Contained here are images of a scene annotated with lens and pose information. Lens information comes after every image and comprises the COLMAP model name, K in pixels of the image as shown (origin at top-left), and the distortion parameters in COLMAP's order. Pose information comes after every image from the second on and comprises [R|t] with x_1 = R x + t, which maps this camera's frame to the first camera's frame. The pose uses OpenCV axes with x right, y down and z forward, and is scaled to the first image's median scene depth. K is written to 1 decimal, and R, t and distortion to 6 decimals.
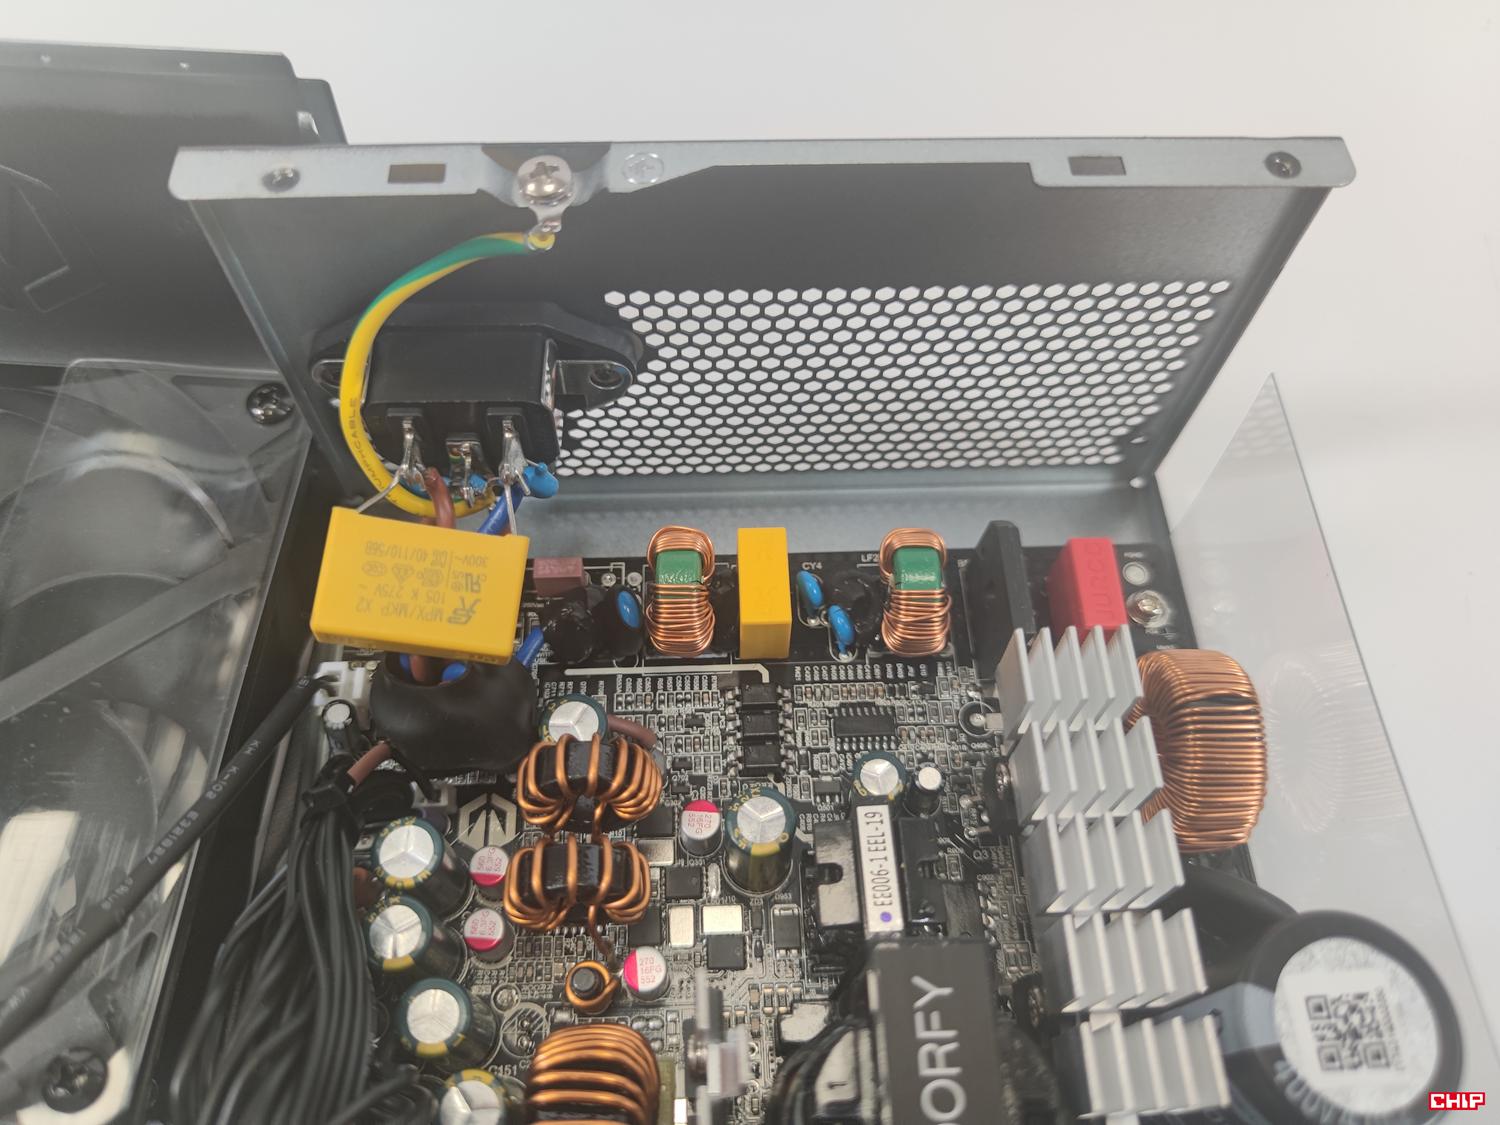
lens RADIAL K [[1148.2, 0, 745.8], [0, 1148.2, 560.3], [0, 0, 1]] dist [-0.012534, -0.039422]
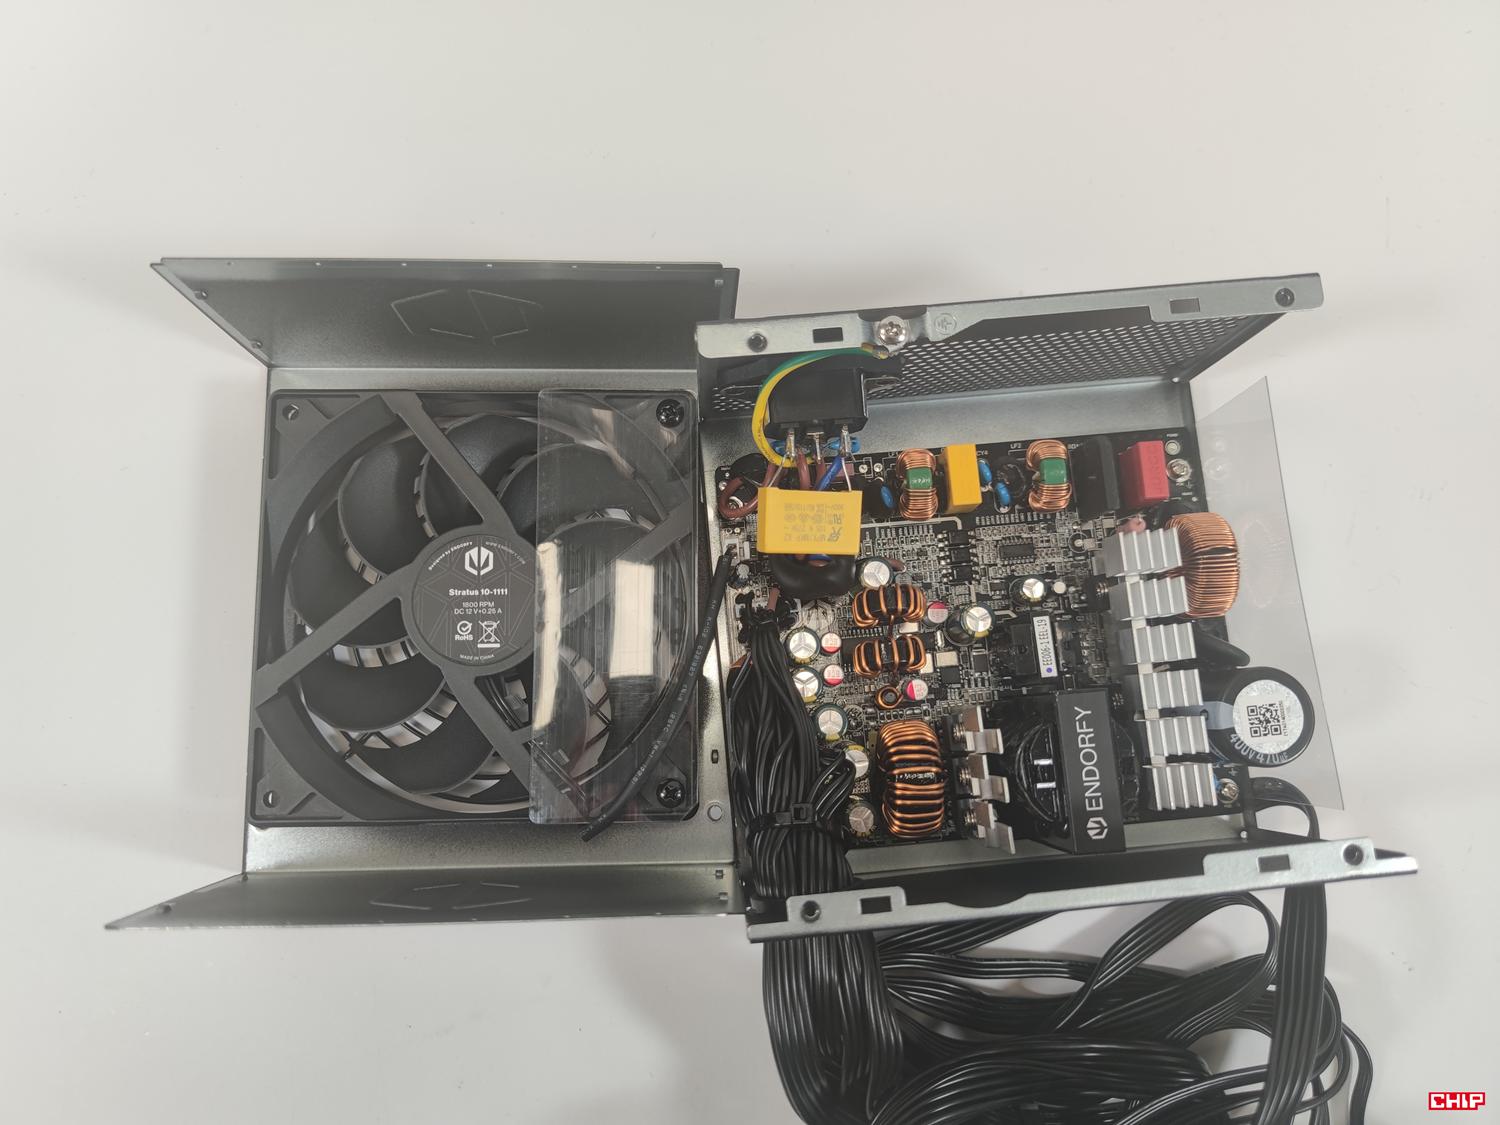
lens RADIAL K [[1097.7, 0, 750.0], [0, 1097.7, 562.5], [0, 0, 1]] dist [0.036346, -0.088243]
pose [[0.998619, -0.051488, 0.010405, -0.367555], [0.044552, 0.935128, 0.351499, -0.511033], [-0.027828, -0.350550, 0.936130, -0.676206]]
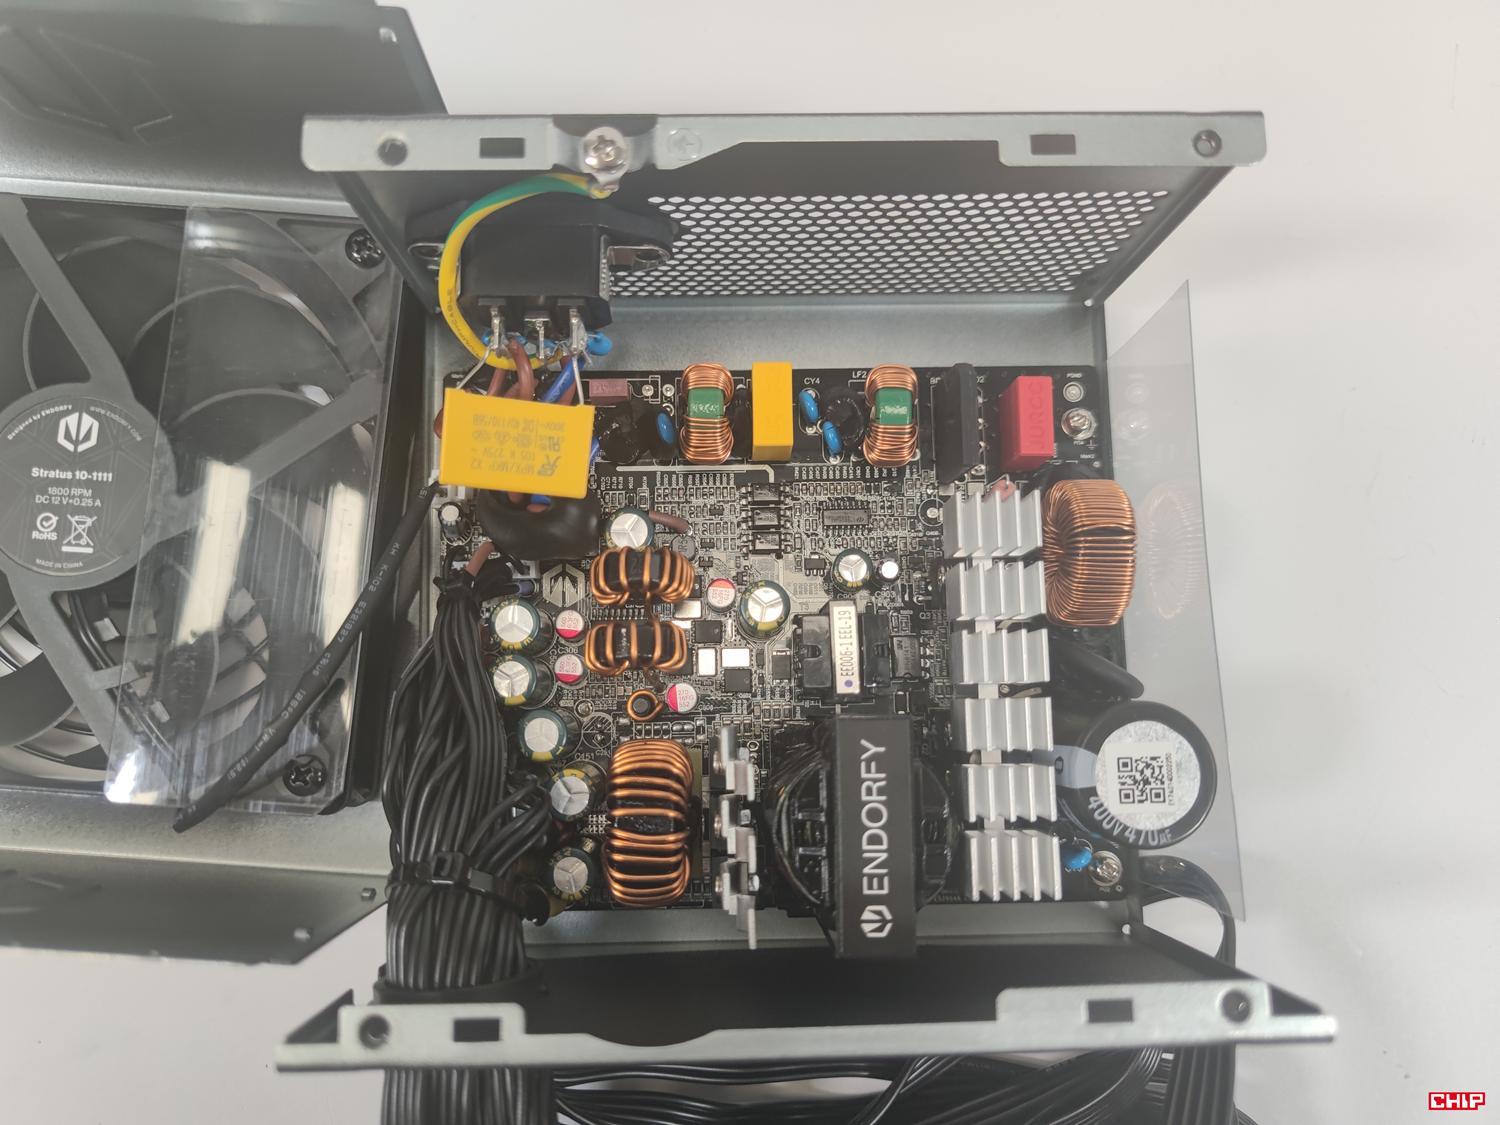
lens RADIAL K [[1119.6, 0, 743.0], [0, 1119.6, 565.2], [0, 0, 1]] dist [0.039767, -0.124885]
pose [[0.999769, 0.021343, -0.002583, -0.010668], [-0.018967, 0.932195, 0.361460, -0.292132], [0.010122, -0.361327, 0.932384, -0.240141]]
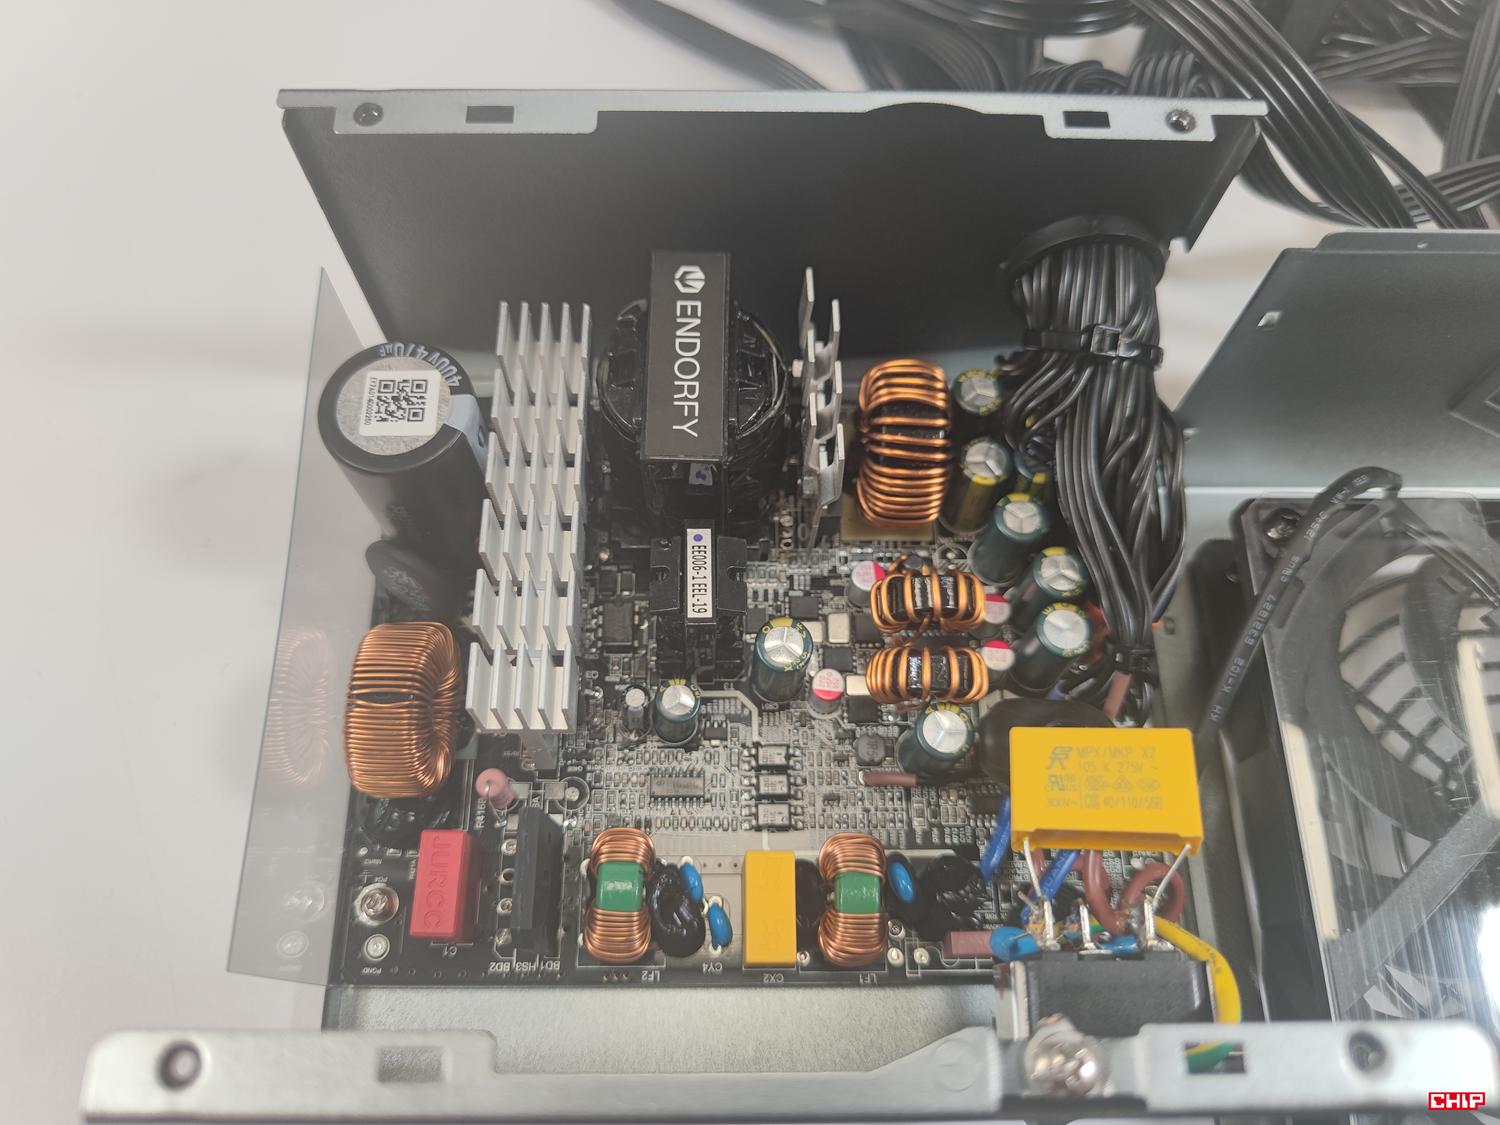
lens RADIAL K [[1152.9, 0, 744.7], [0, 1152.9, 563.8], [0, 0, 1]] dist [0.002644, 0.000017]
pose [[-0.998631, -0.044916, -0.026811, 0.086316], [0.007617, -0.631948, 0.774973, -0.632023], [-0.051751, 0.773708, 0.631425, 0.144907]]
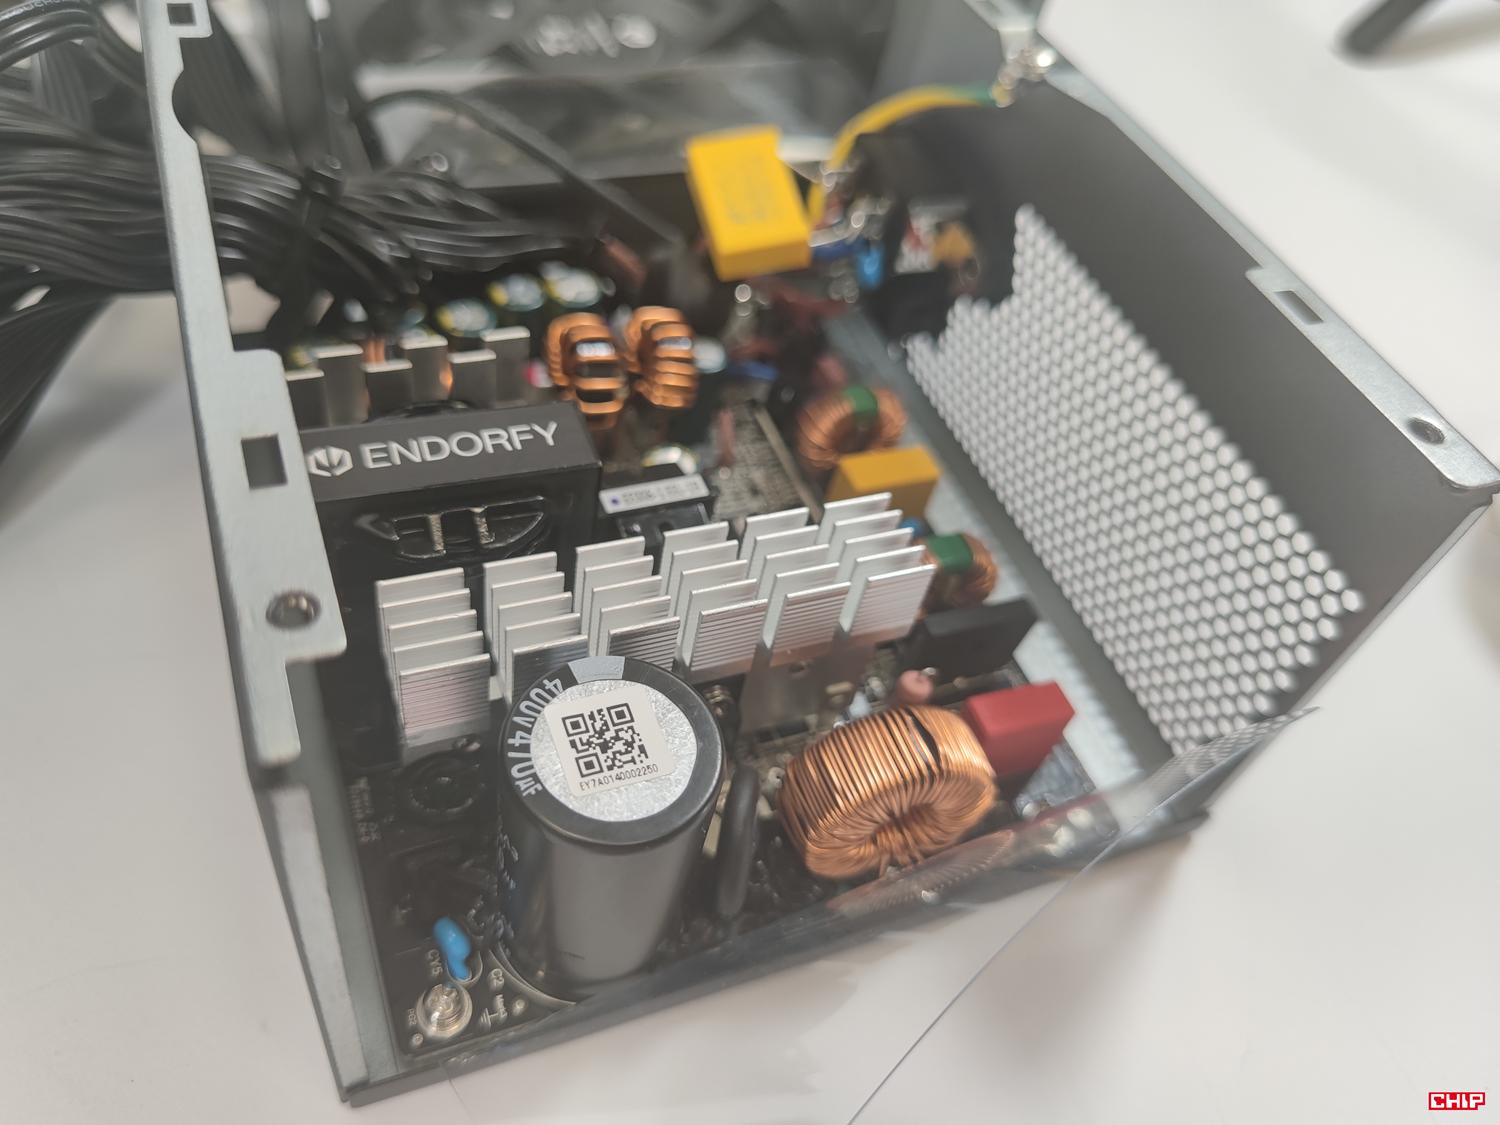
lens RADIAL K [[1147.3, 0, 743.3], [0, 1147.3, 591.1], [0, 0, 1]] dist [-0.035012, -0.035659]
pose [[0.329830, 0.749022, -0.574612, 0.770279], [-0.893175, 0.444693, 0.066982, 0.130963], [0.305697, 0.491137, 0.815680, 0.103335]]
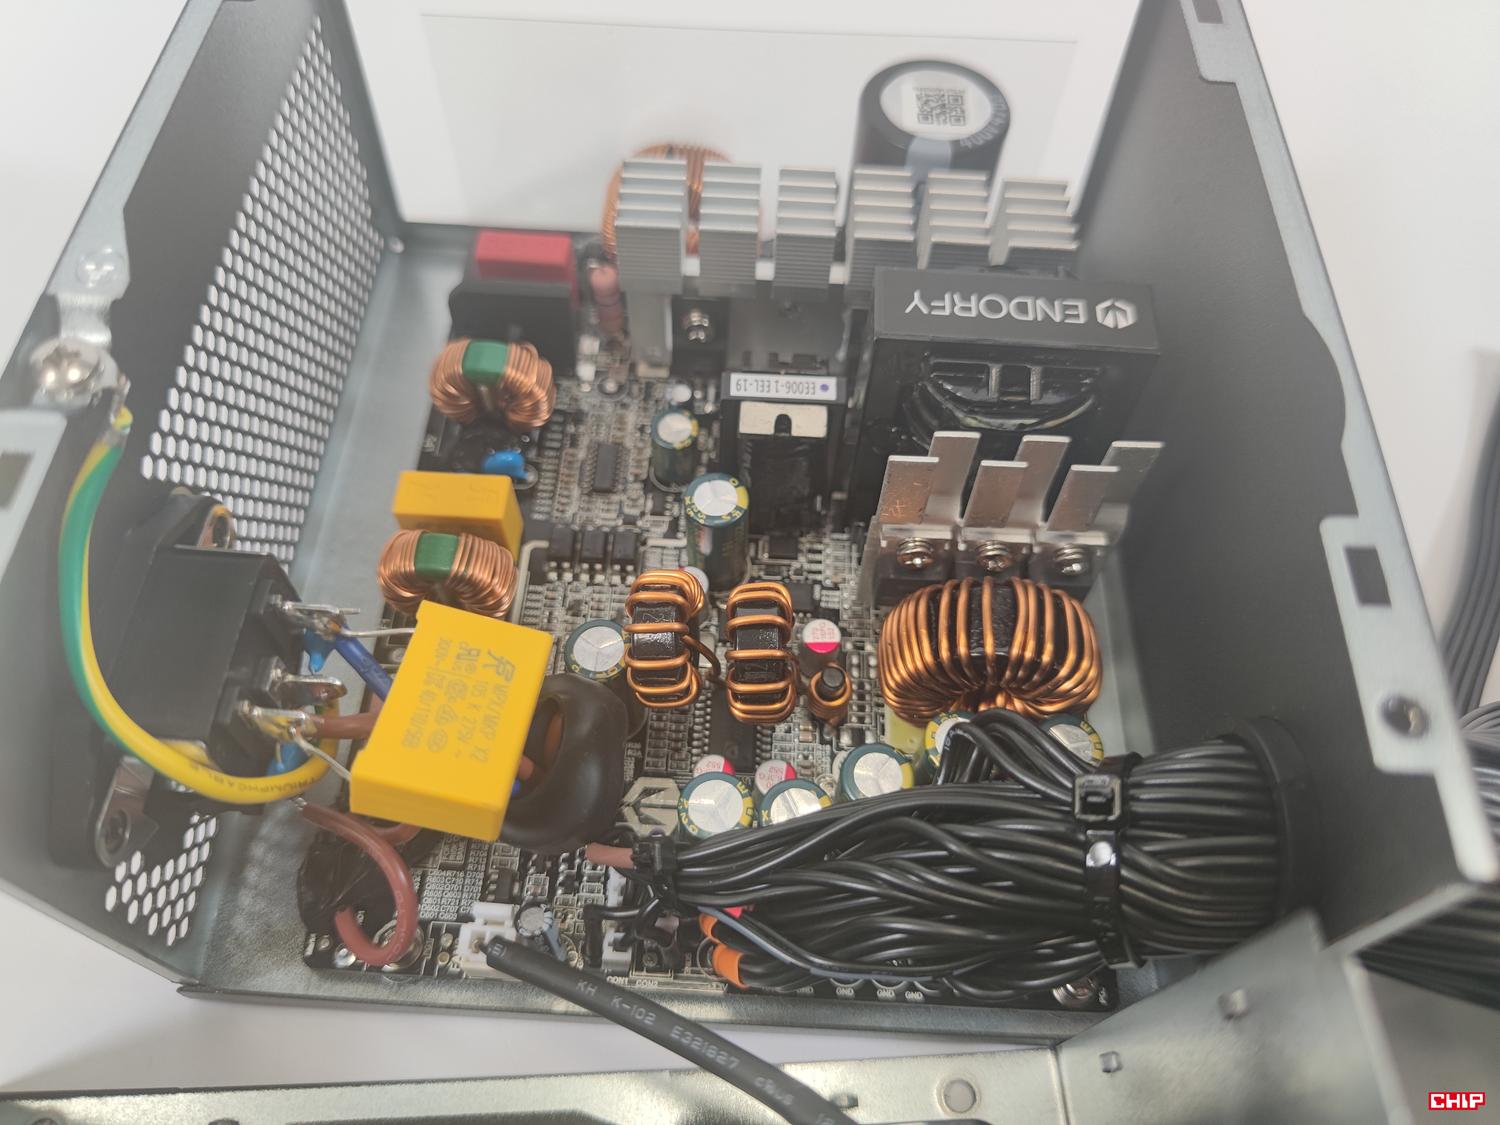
lens RADIAL K [[1148.2, 0, 745.8], [0, 1148.2, 560.3], [0, 0, 1]] dist [-0.012534, -0.039422]
pose [[0.083958, -0.863805, 0.496782, -0.543840], [0.861876, 0.313165, 0.398871, -0.157635], [-0.500121, 0.394676, 0.770785, 0.151007]]
